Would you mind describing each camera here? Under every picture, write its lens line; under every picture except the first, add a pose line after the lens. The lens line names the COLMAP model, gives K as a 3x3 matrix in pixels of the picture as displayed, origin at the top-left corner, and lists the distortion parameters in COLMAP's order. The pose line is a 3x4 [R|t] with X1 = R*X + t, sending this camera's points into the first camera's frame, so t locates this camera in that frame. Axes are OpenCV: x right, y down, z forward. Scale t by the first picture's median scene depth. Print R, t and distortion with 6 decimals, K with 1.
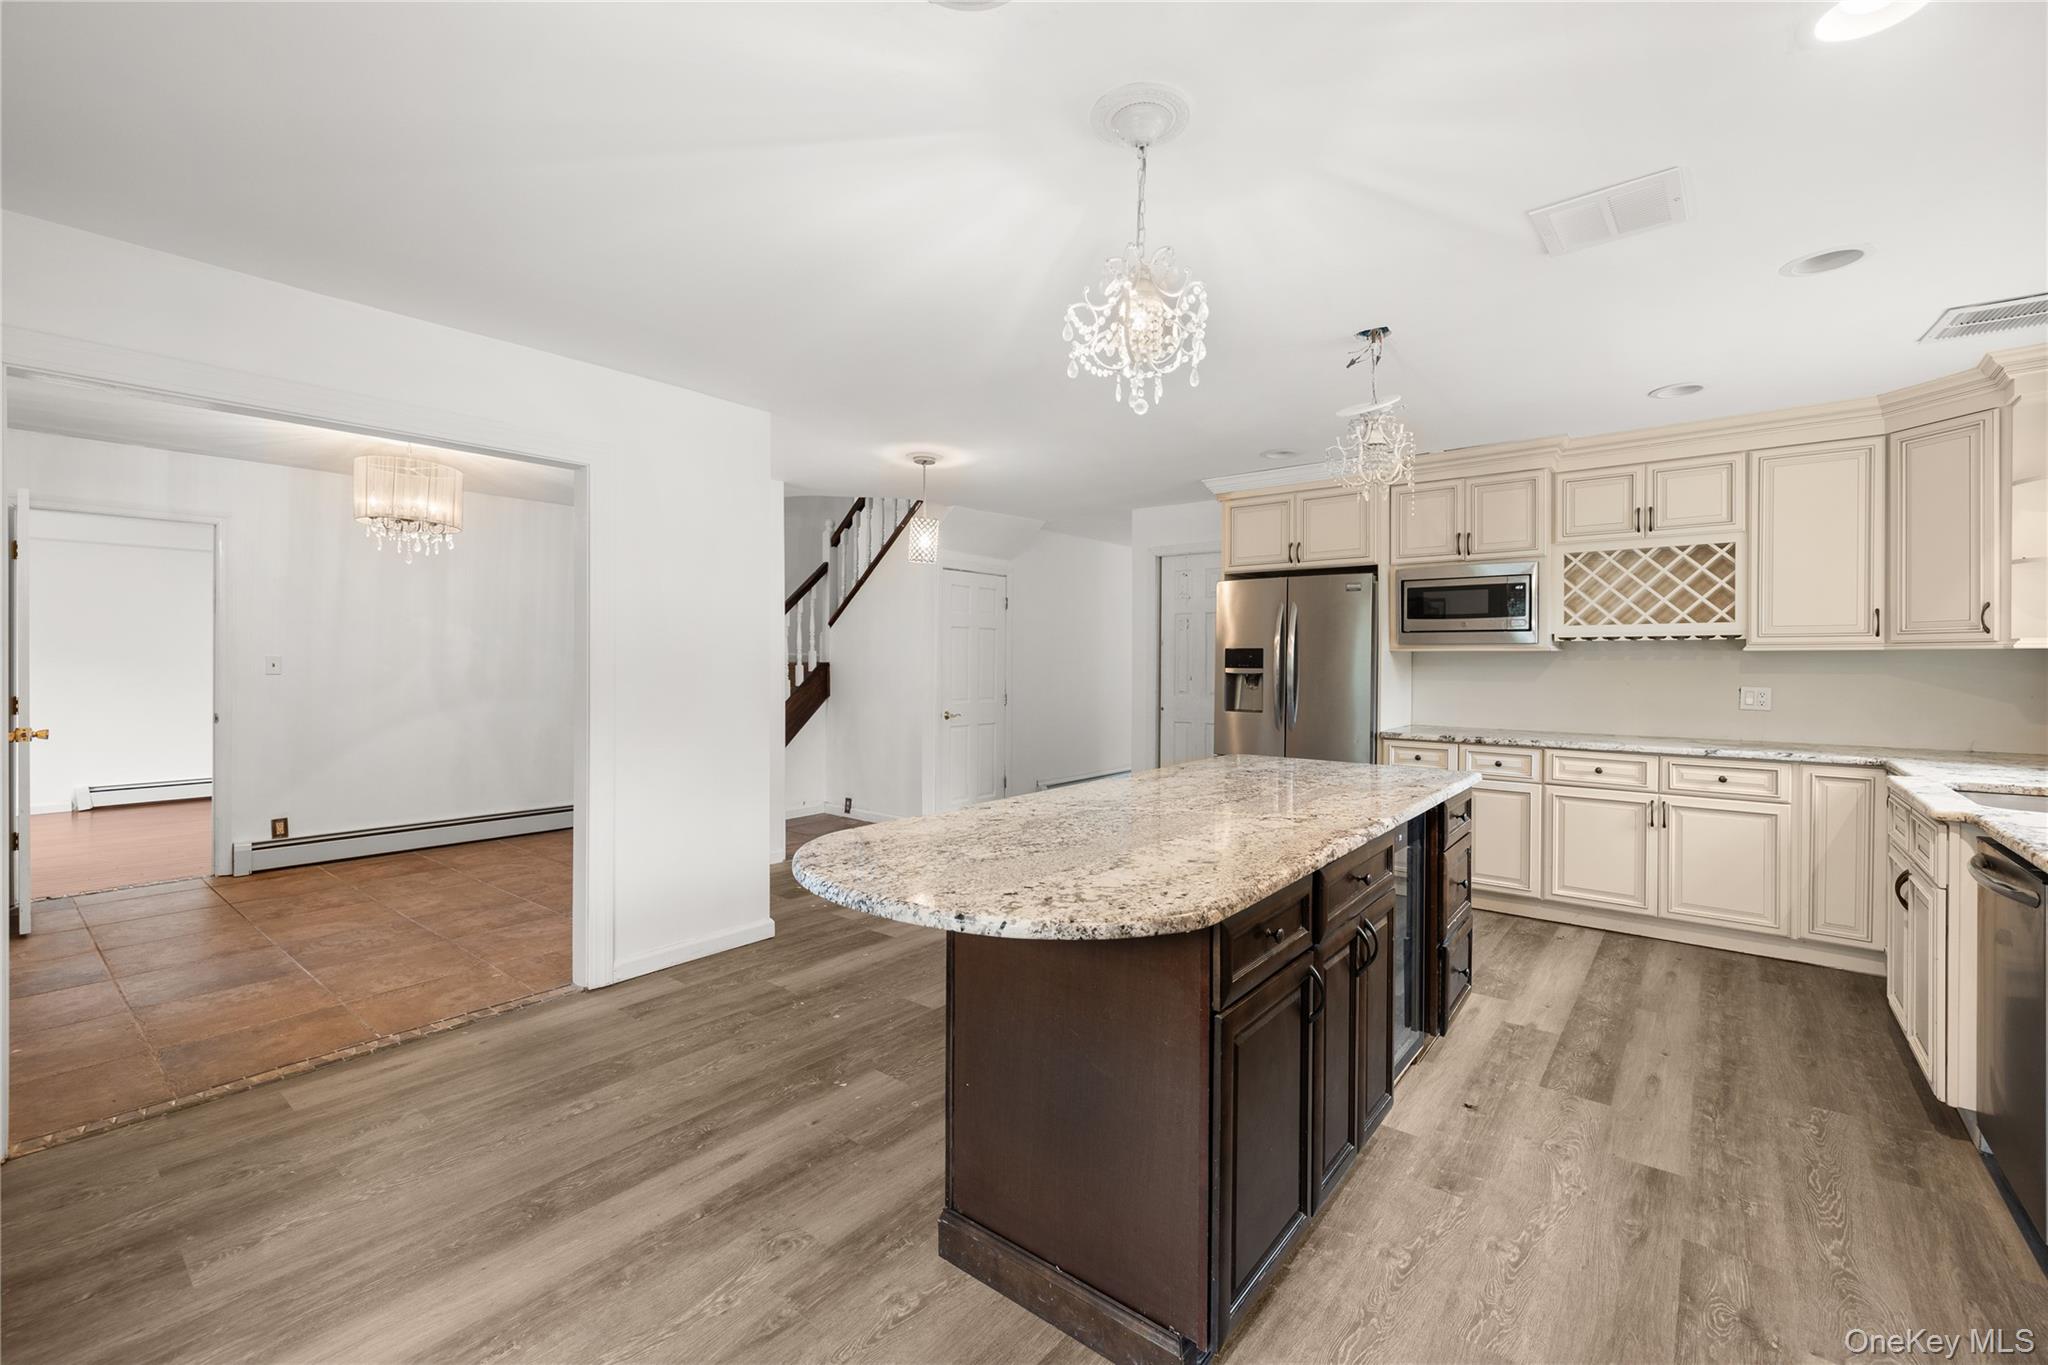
lens RADIAL K [[874.2, 0, 1026.8], [0, 874.2, 668.8], [0, 0, 1]] dist [-0.004253, -0.000084]
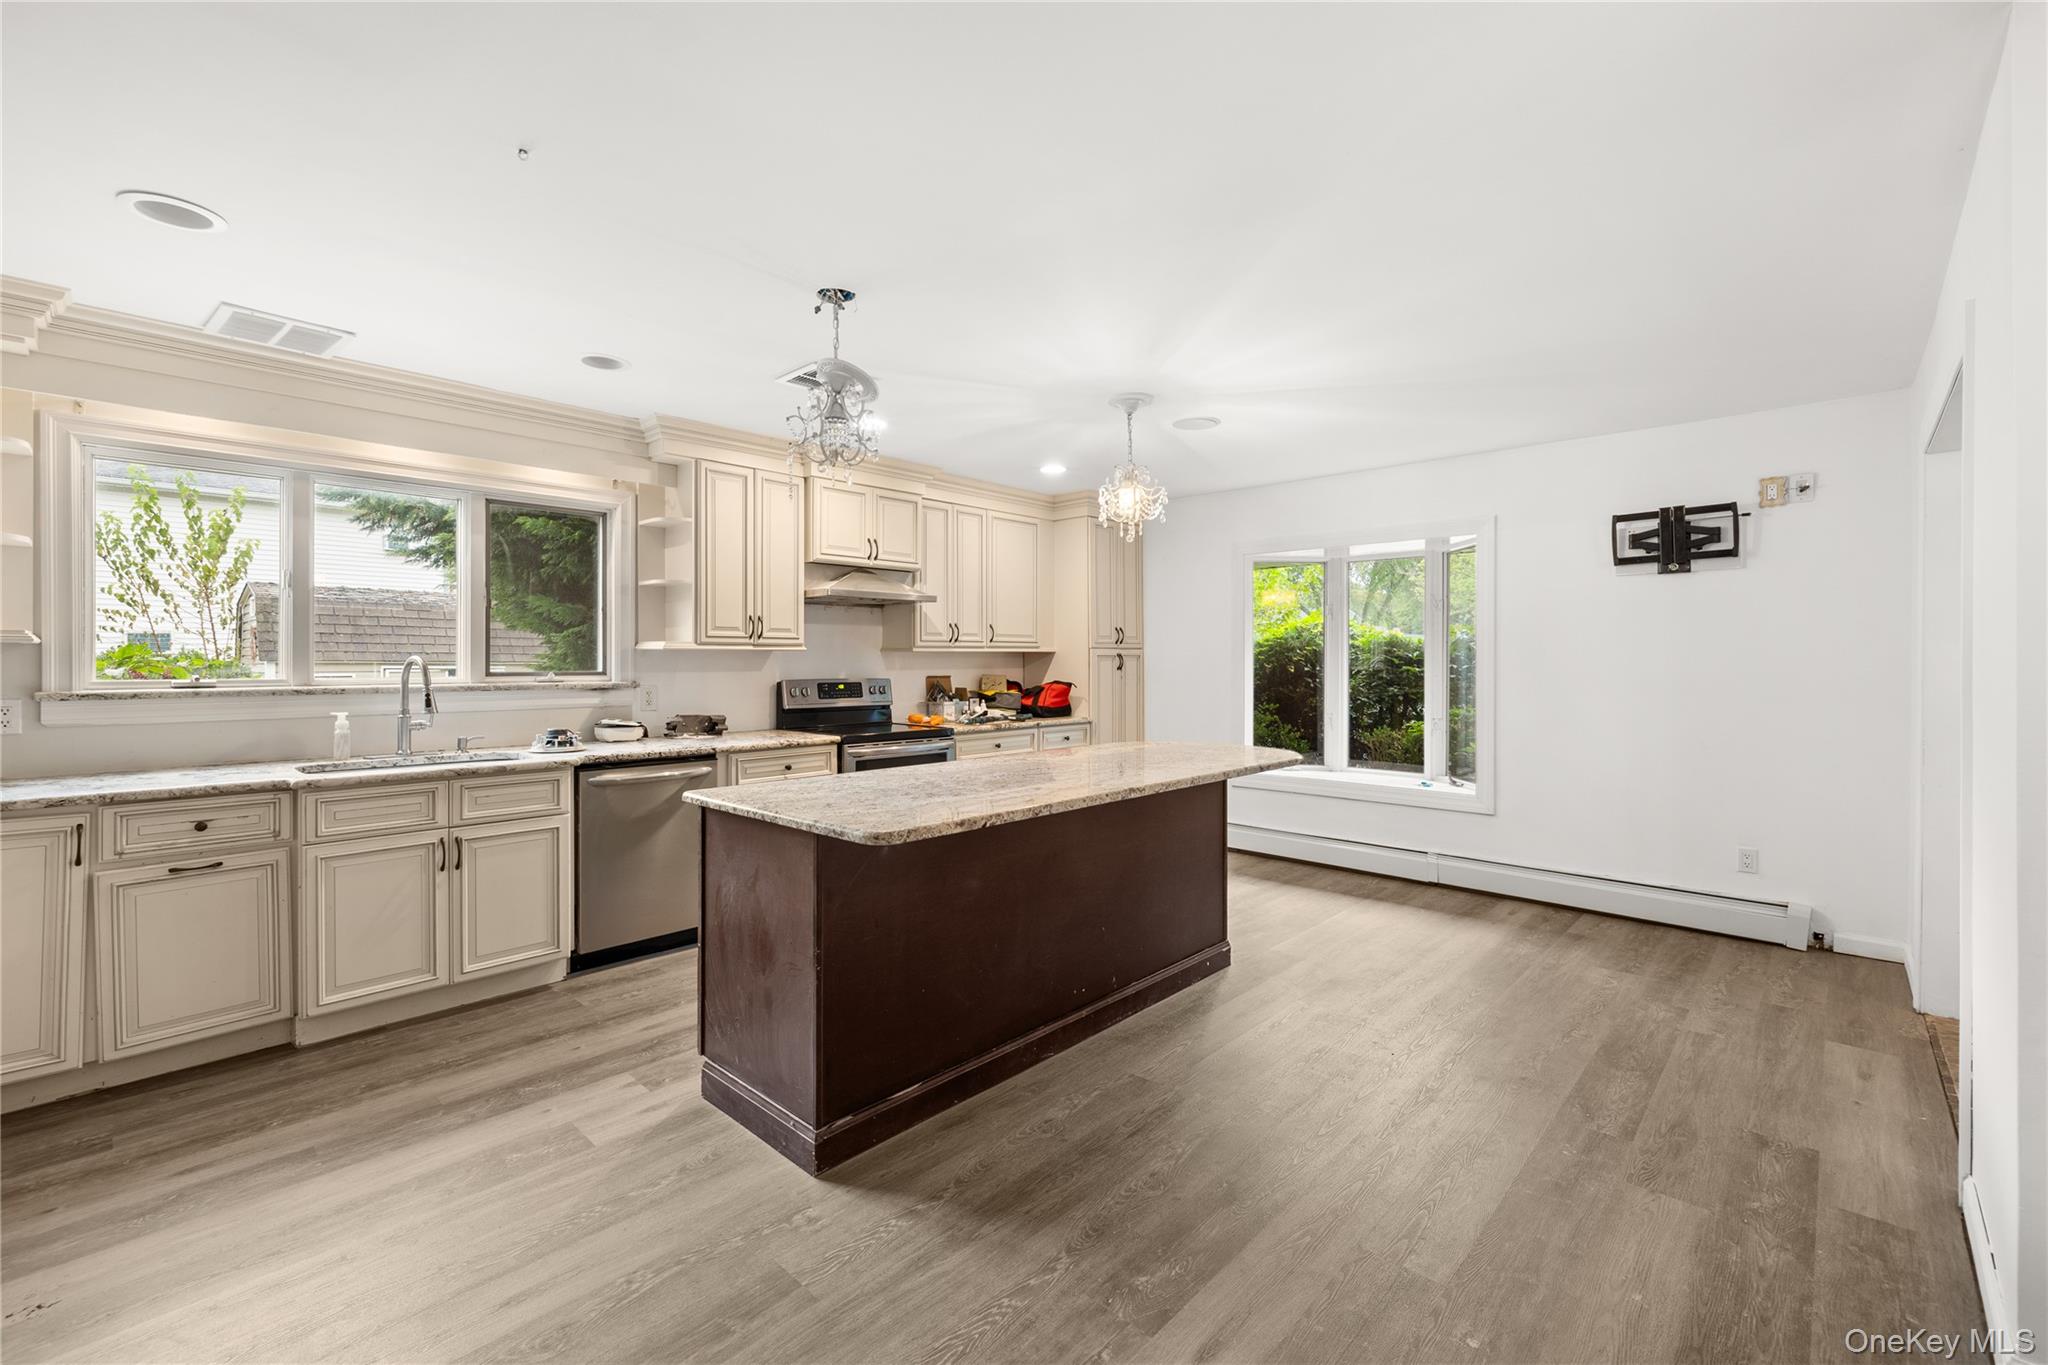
lens RADIAL K [[874.2, 0, 1007.3], [0, 874.2, 668.7], [0, 0, 1]] dist [-0.004253, -0.000084]
pose [[-0.995062, -0.002733, 0.099217, 0.123953], [-0.000732, 0.999796, 0.020196, -0.018802], [-0.099252, 0.020023, -0.994861, 1.796979]]
